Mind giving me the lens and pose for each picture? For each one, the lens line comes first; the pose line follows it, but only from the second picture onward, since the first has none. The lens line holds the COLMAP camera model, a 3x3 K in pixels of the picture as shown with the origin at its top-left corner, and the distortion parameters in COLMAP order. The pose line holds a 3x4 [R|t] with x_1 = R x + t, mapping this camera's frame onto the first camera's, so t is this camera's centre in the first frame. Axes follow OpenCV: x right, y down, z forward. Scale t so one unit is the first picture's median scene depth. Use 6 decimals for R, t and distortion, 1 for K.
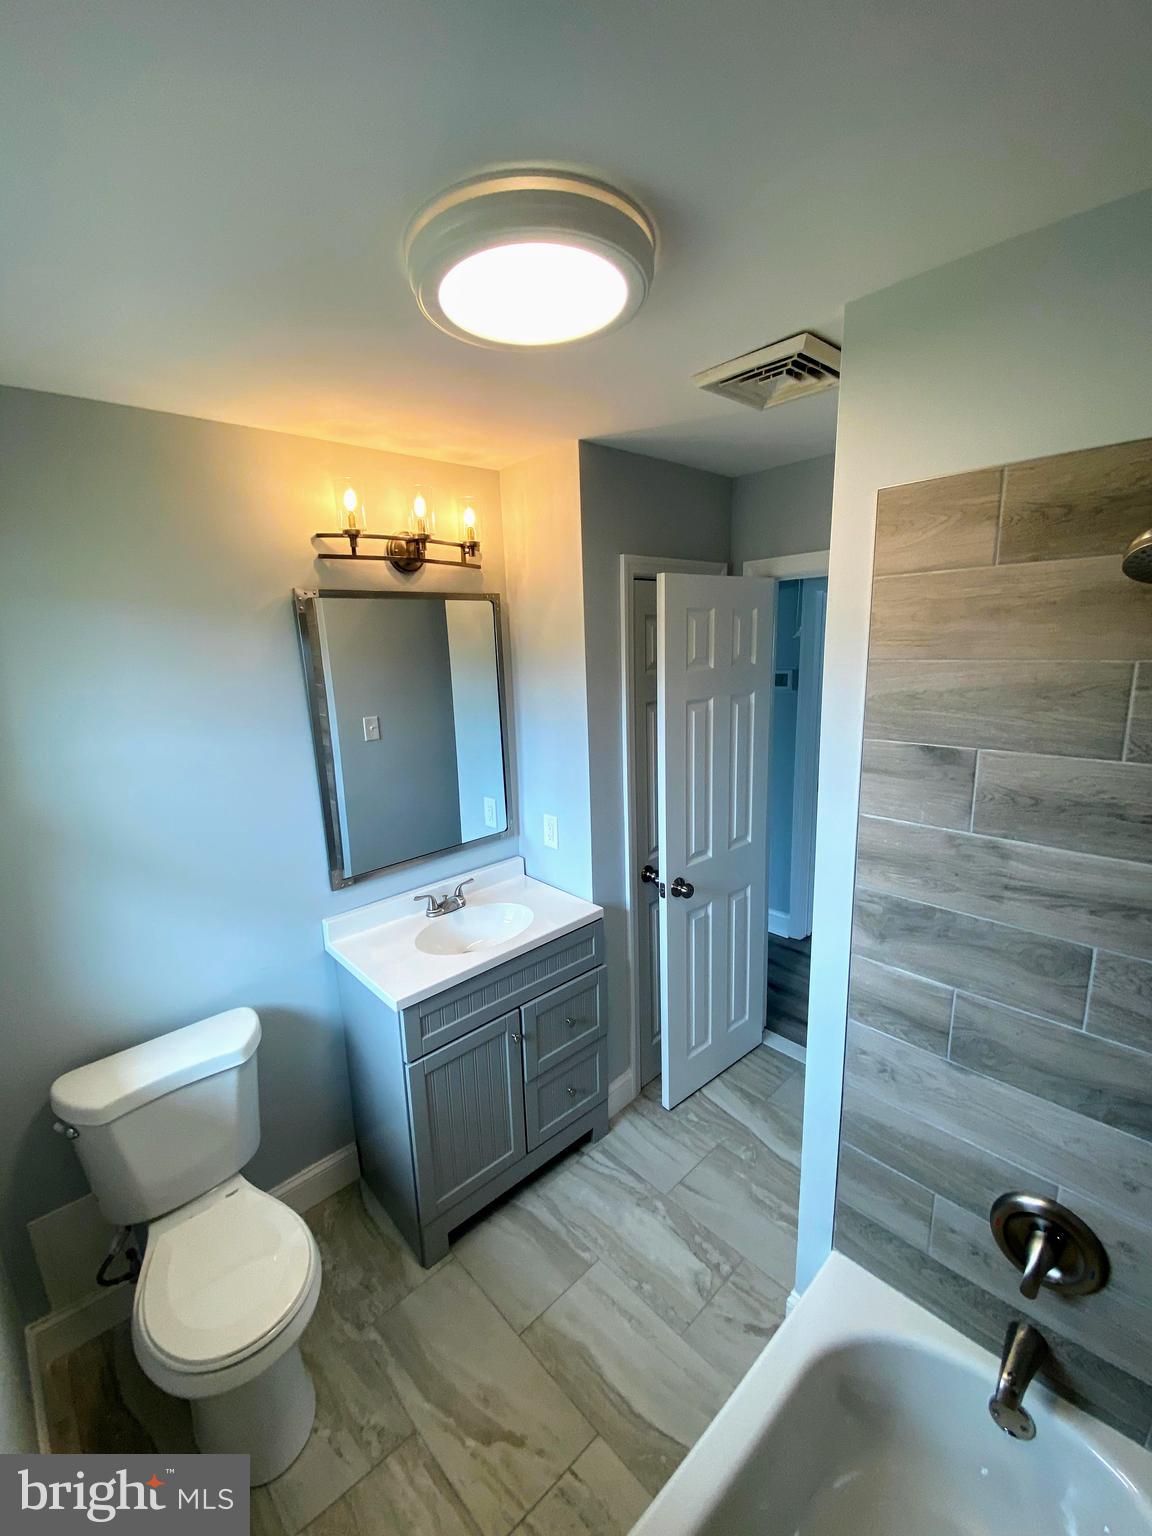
lens RADIAL K [[632.9, 0, 578.2], [0, 632.9, 759.9], [0, 0, 1]] dist [-0.003860, -0.010167]
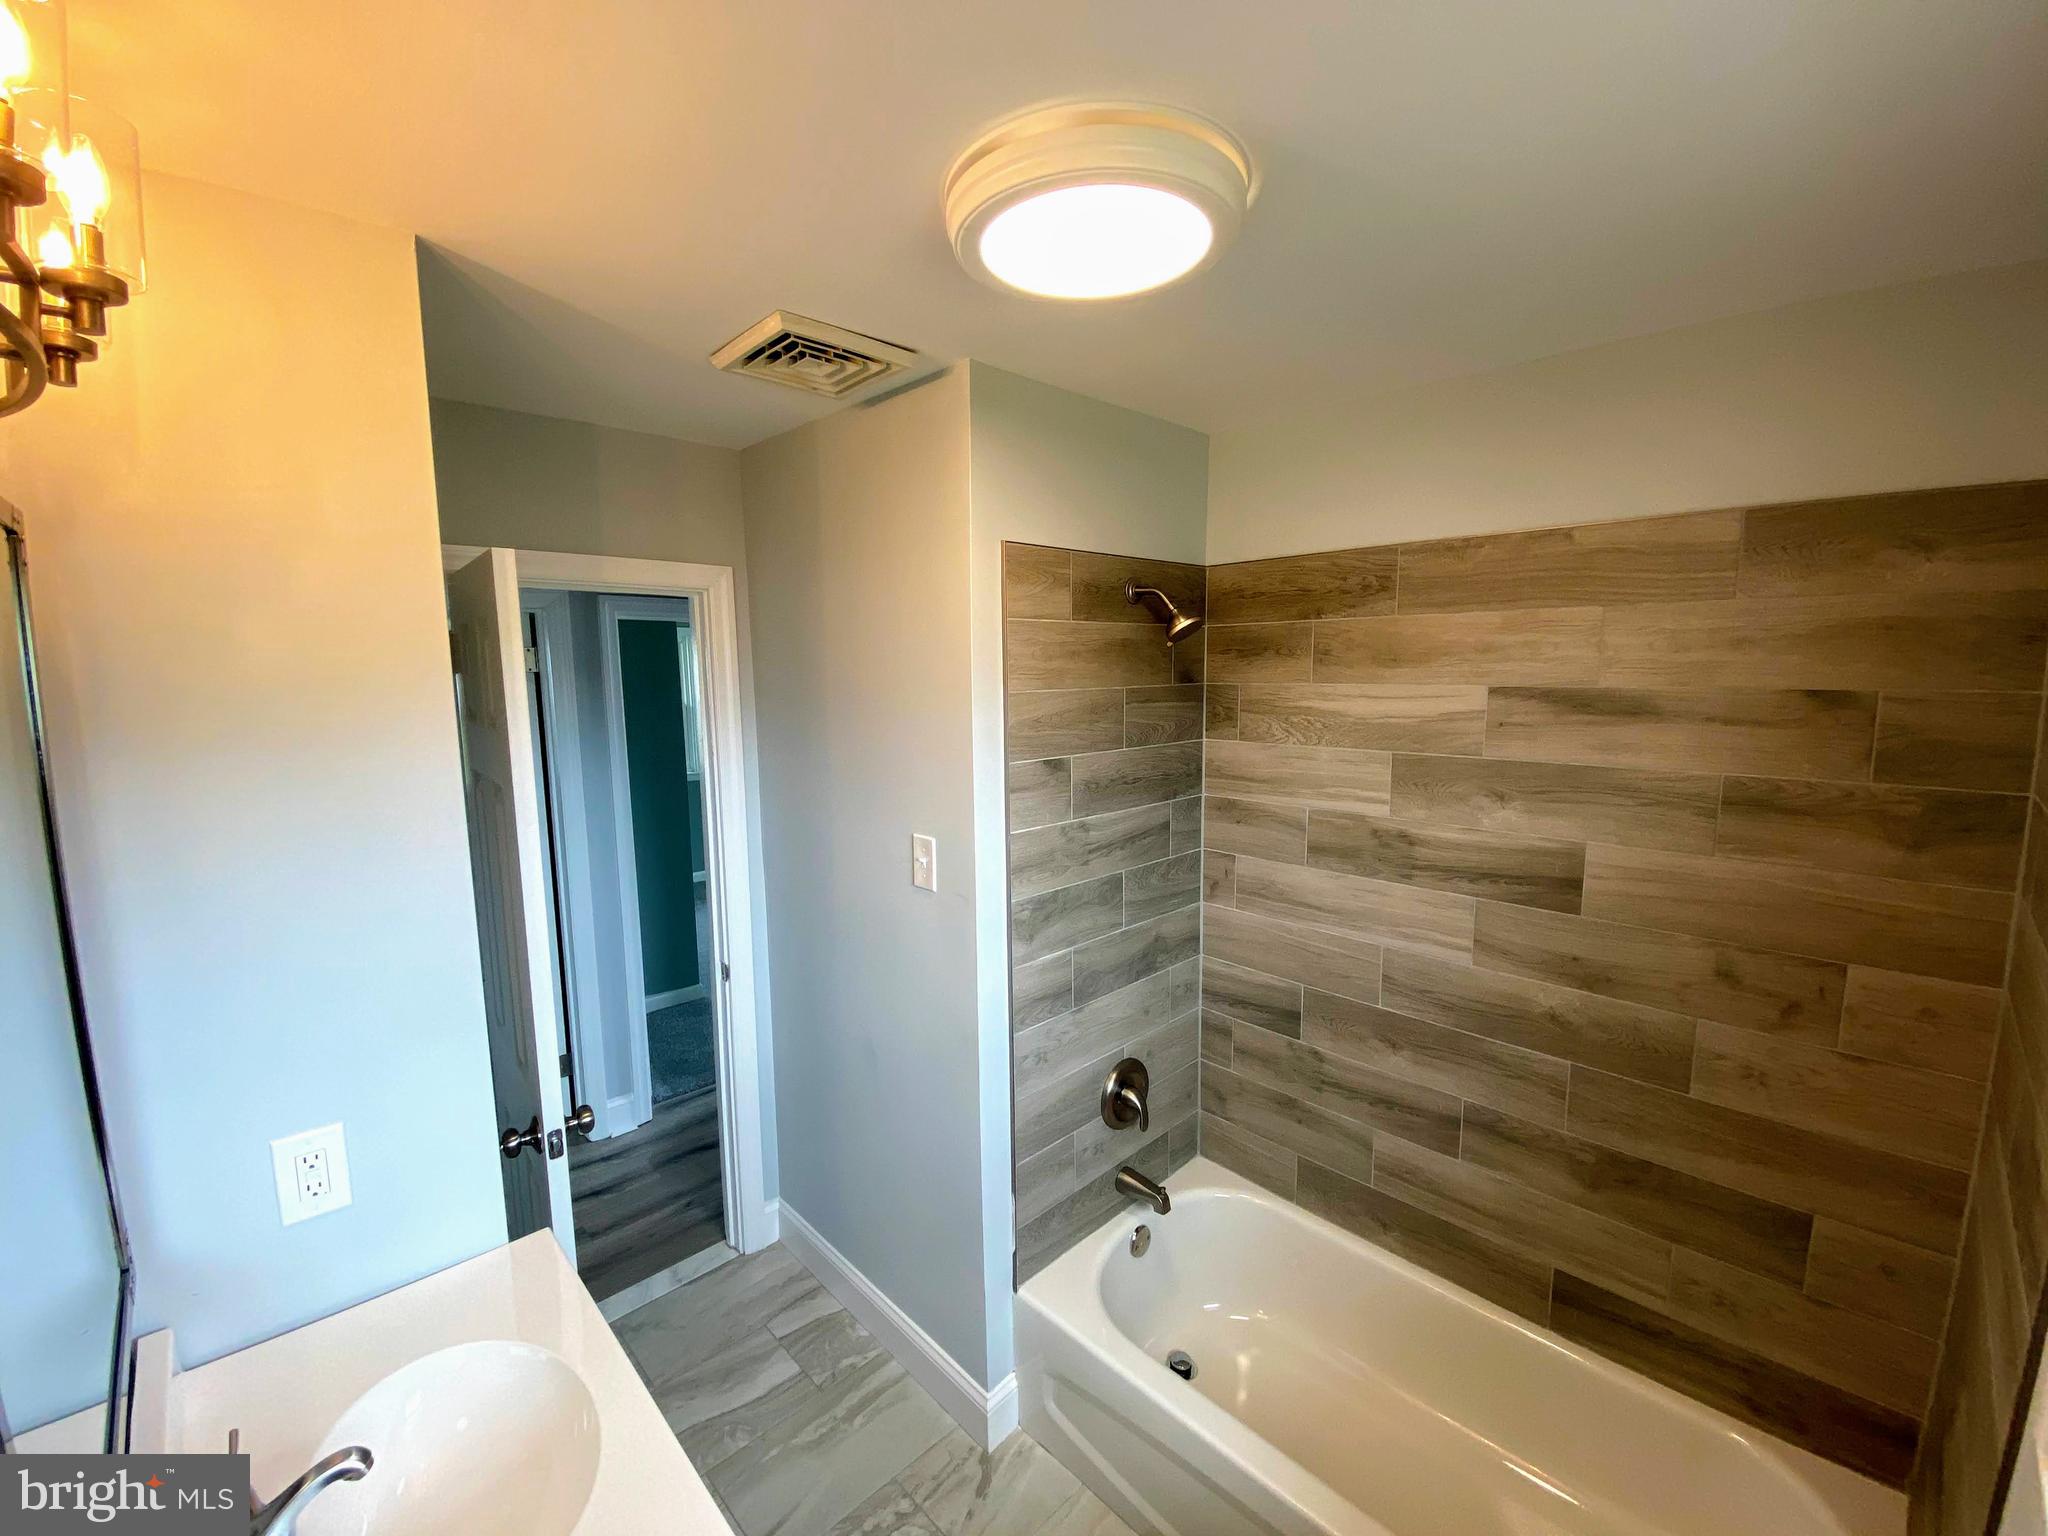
lens RADIAL K [[843.9, 0, 1020.6], [0, 843.9, 740.3], [0, 0, 1]] dist [-0.003860, -0.010167]
pose [[-0.031213, -0.055281, 0.997983, -0.704889], [0.196454, 0.978654, 0.060355, -0.109457], [-0.980016, 0.197942, -0.019687, 0.704255]]
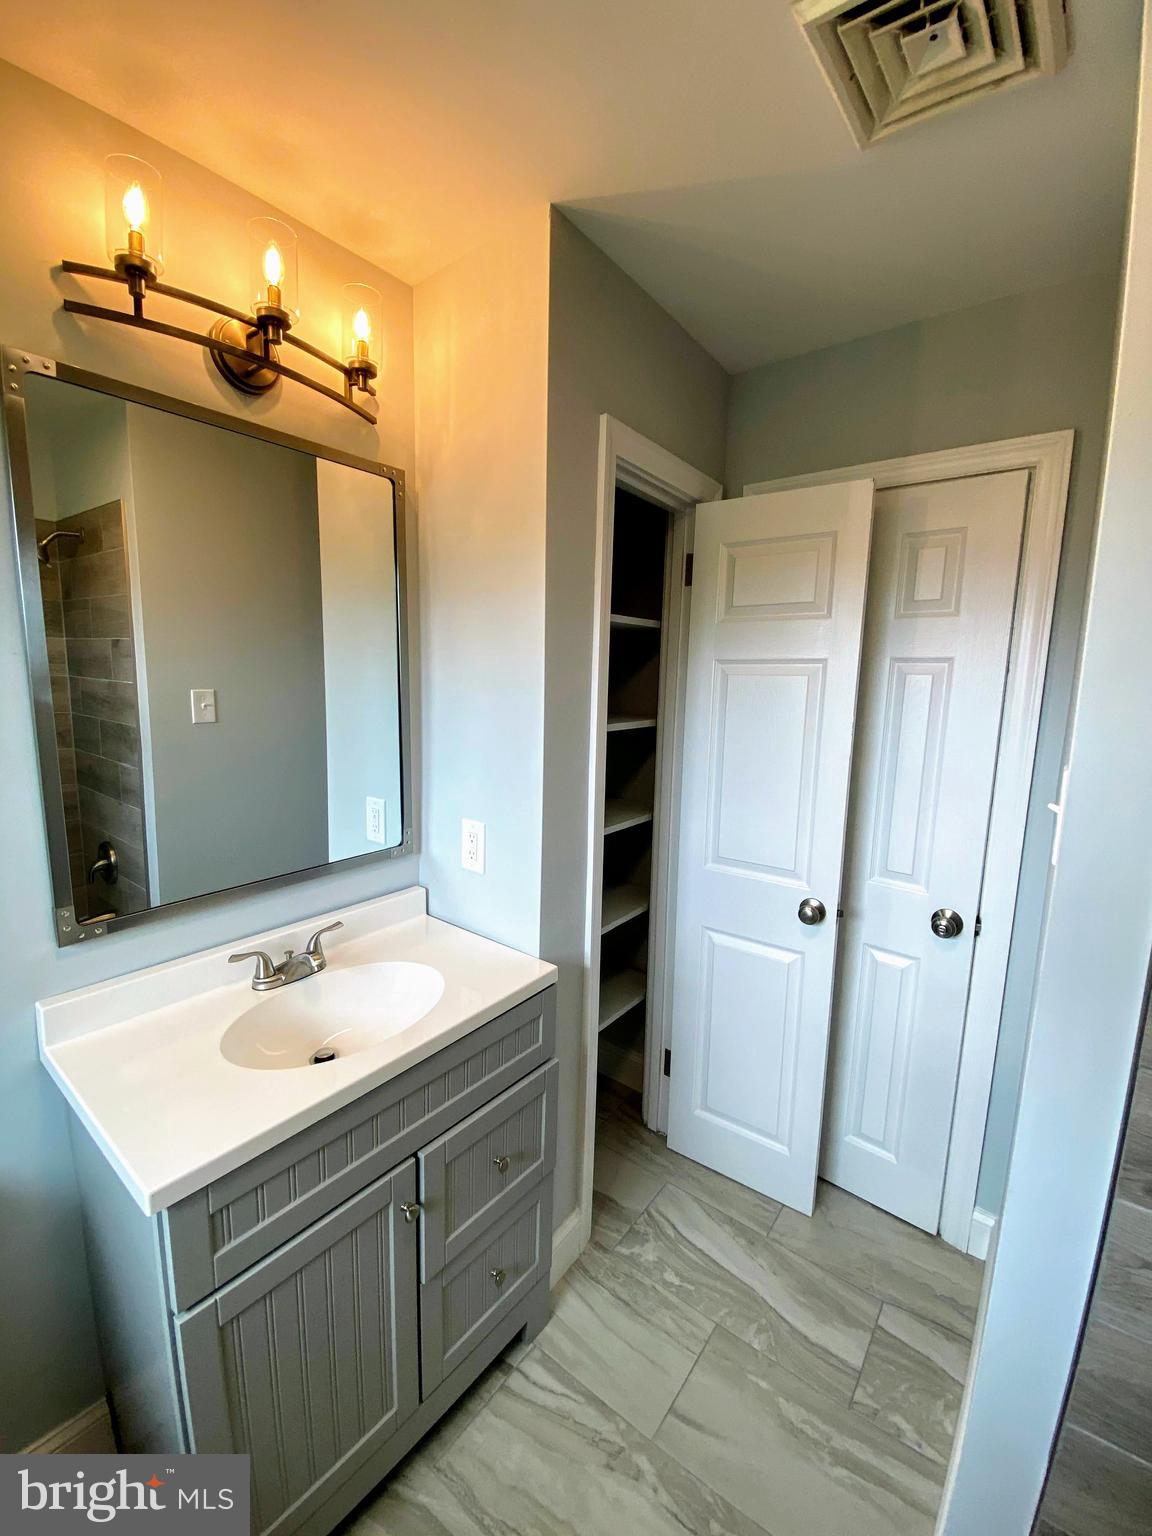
lens RADIAL K [[632.9, 0, 580.0], [0, 632.9, 764.0], [0, 0, 1]] dist [-0.003860, -0.010167]
pose [[0.984277, 0.033170, 0.173488, -0.062779], [-0.023628, 0.998107, -0.056785, 0.080859], [-0.175043, 0.051793, 0.983197, 0.436116]]
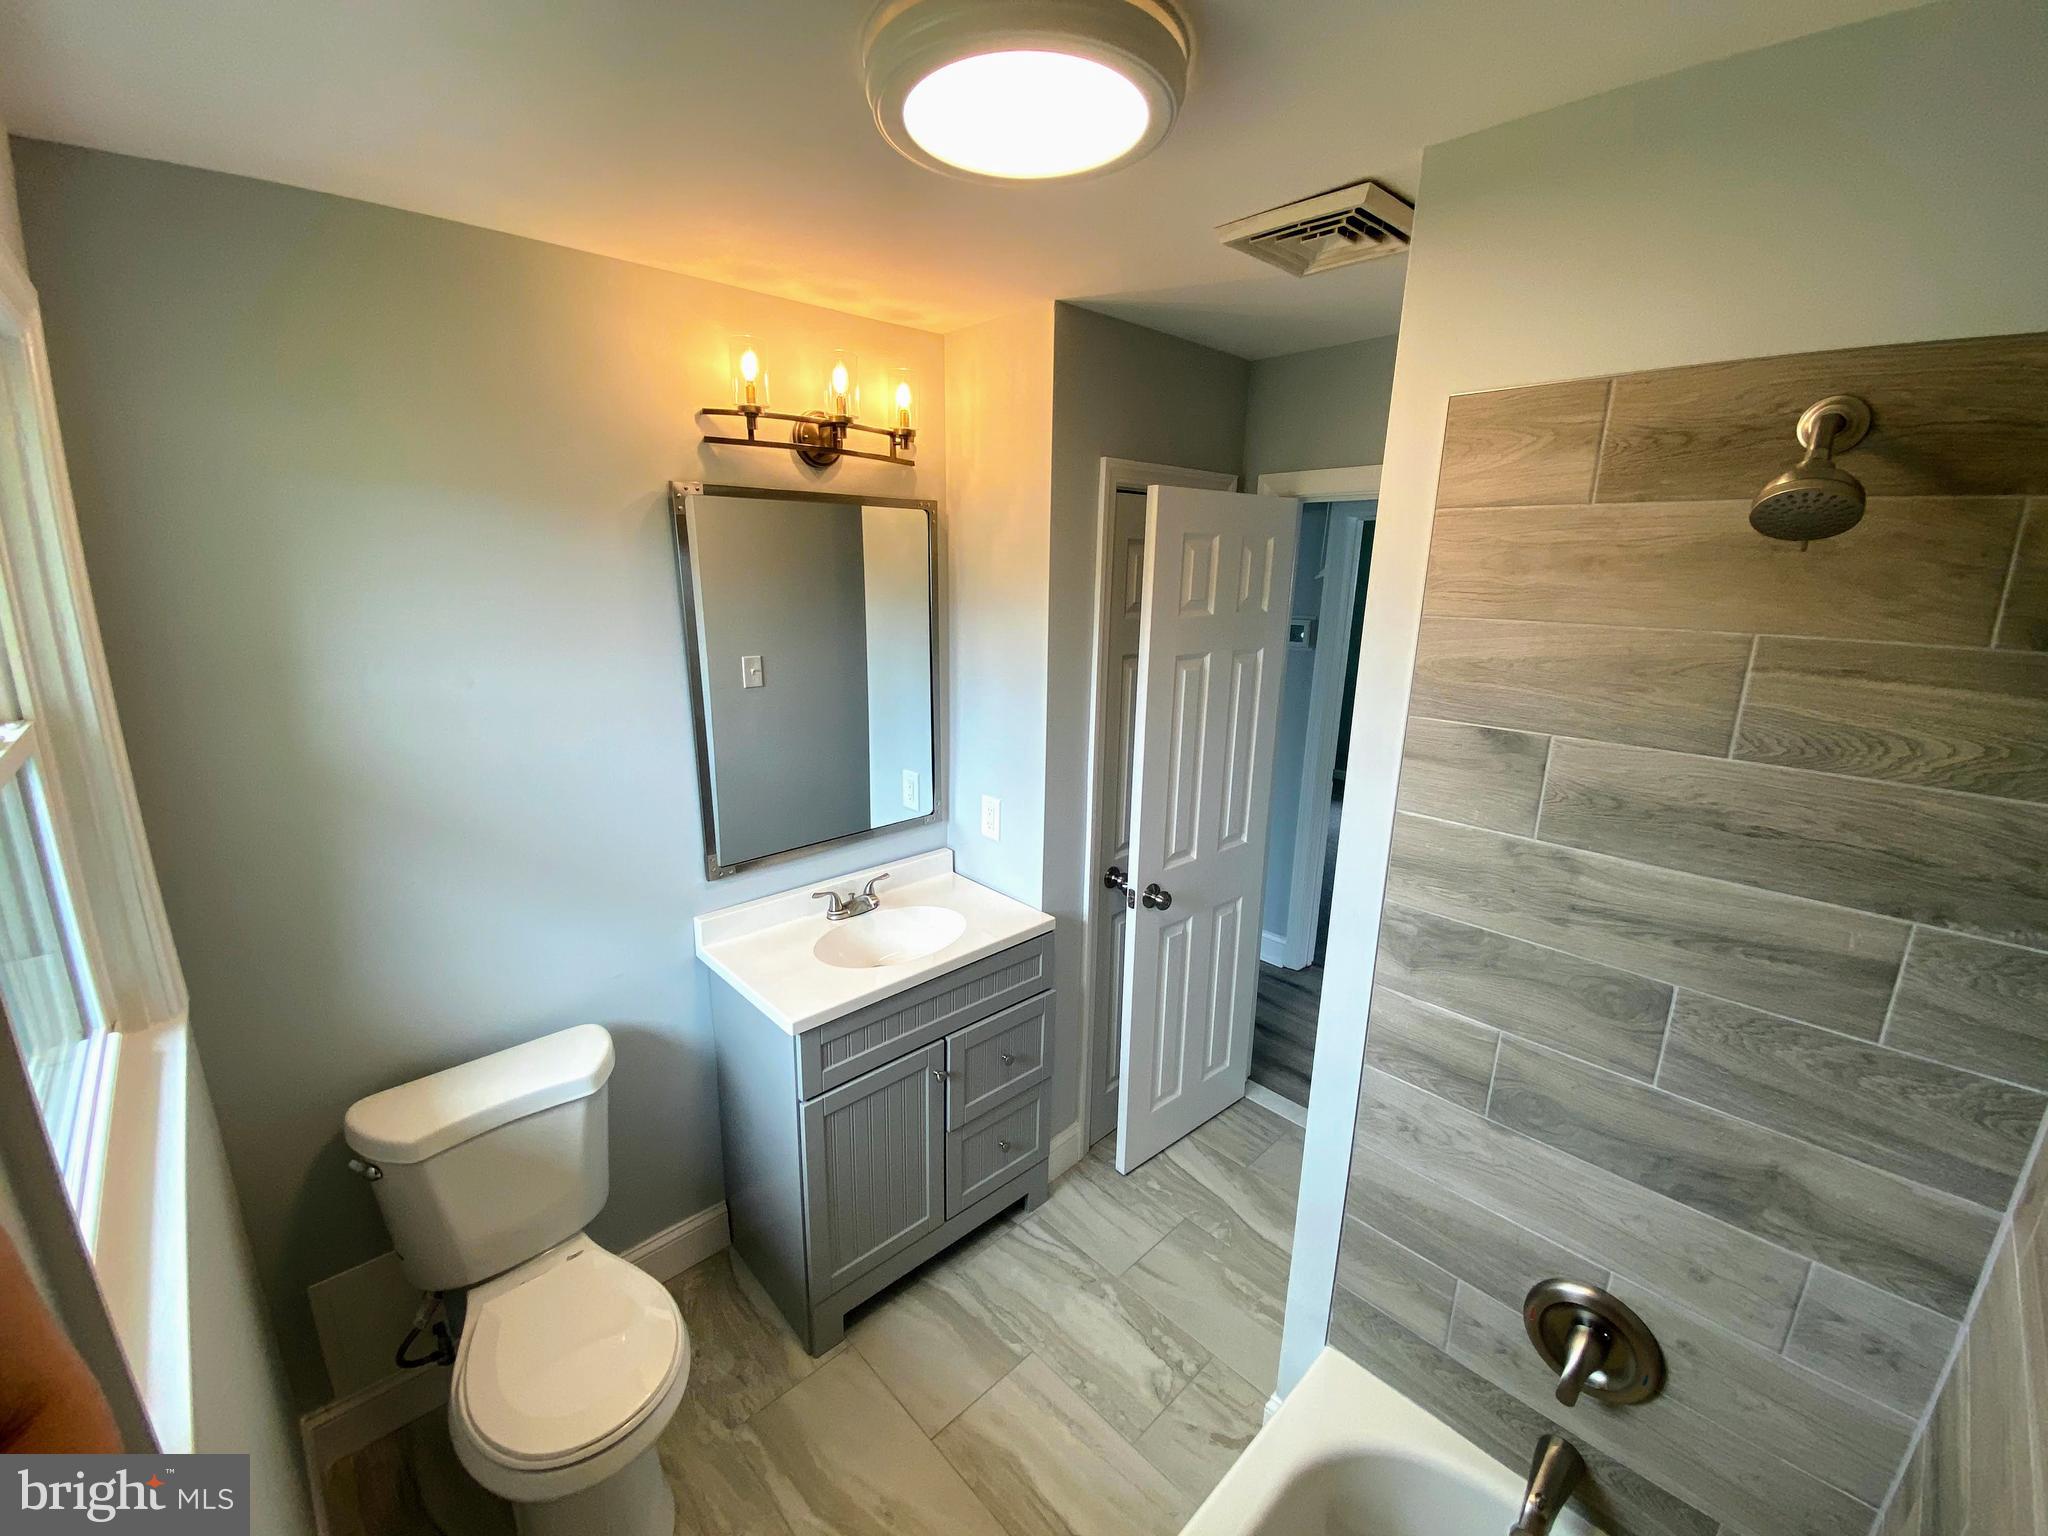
lens RADIAL K [[843.9, 0, 1028.7], [0, 843.9, 766.6], [0, 0, 1]] dist [-0.003860, -0.010167]
pose [[0.998696, 0.045014, 0.024074, -0.031144], [-0.046112, 0.997821, 0.047199, 0.001723], [-0.021897, -0.048247, 0.998595, -0.030547]]
